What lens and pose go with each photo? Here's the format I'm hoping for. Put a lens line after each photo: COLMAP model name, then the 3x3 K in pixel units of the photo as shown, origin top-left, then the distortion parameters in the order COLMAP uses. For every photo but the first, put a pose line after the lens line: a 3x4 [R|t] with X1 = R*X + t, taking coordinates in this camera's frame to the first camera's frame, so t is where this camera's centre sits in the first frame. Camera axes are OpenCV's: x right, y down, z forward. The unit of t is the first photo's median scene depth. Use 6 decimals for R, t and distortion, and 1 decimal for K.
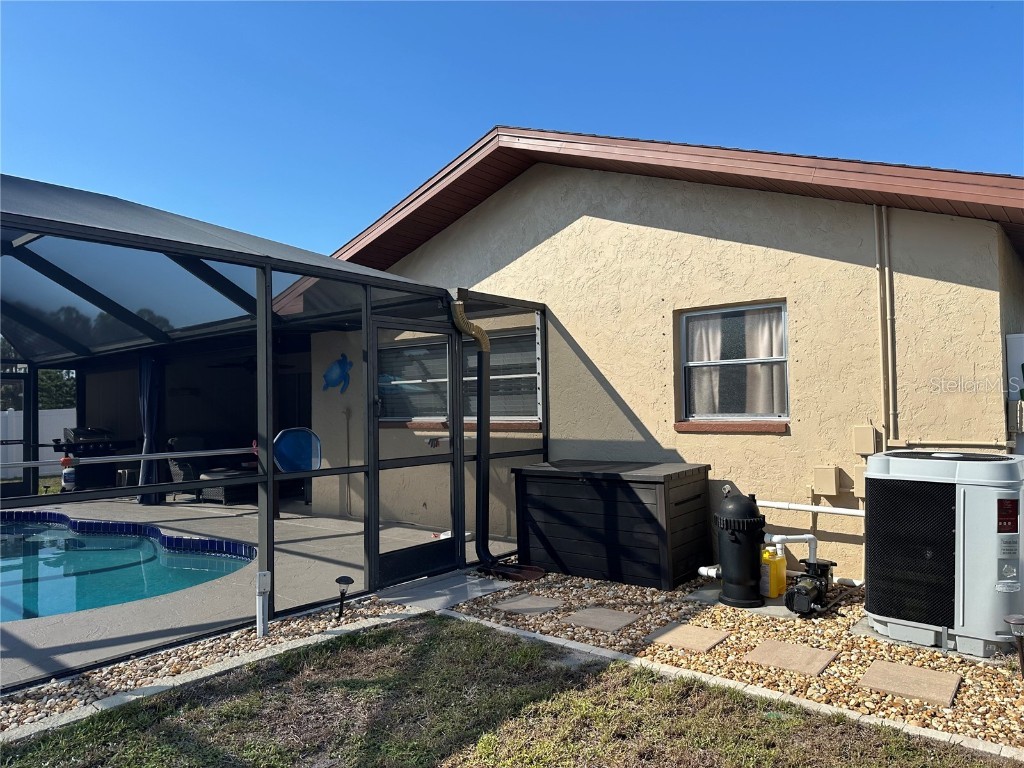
lens RADIAL K [[732.8, 0, 512.6], [0, 732.8, 385.7], [0, 0, 1]] dist [0.002914, -0.001506]
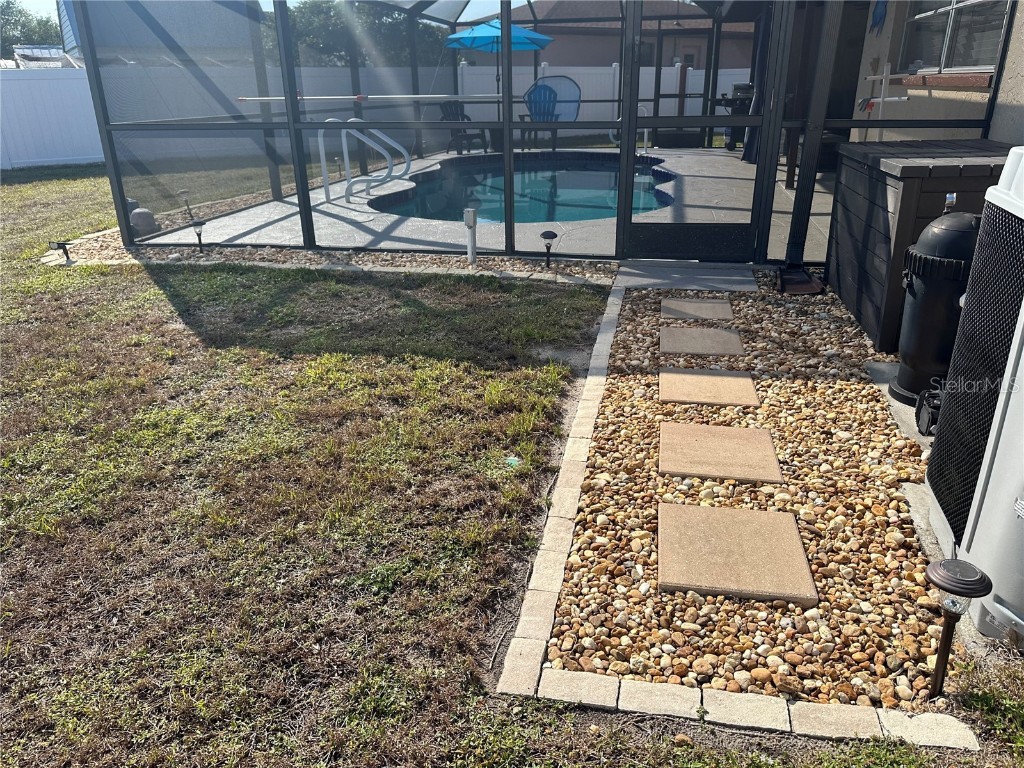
lens RADIAL K [[732.8, 0, 512.4], [0, 732.8, 382.9], [0, 0, 1]] dist [0.002914, -0.001506]
pose [[0.434642, 0.336537, -0.835362, 0.682249], [0.037404, 0.920012, 0.390101, 0.047860], [0.899826, -0.200799, 0.387288, 0.501132]]
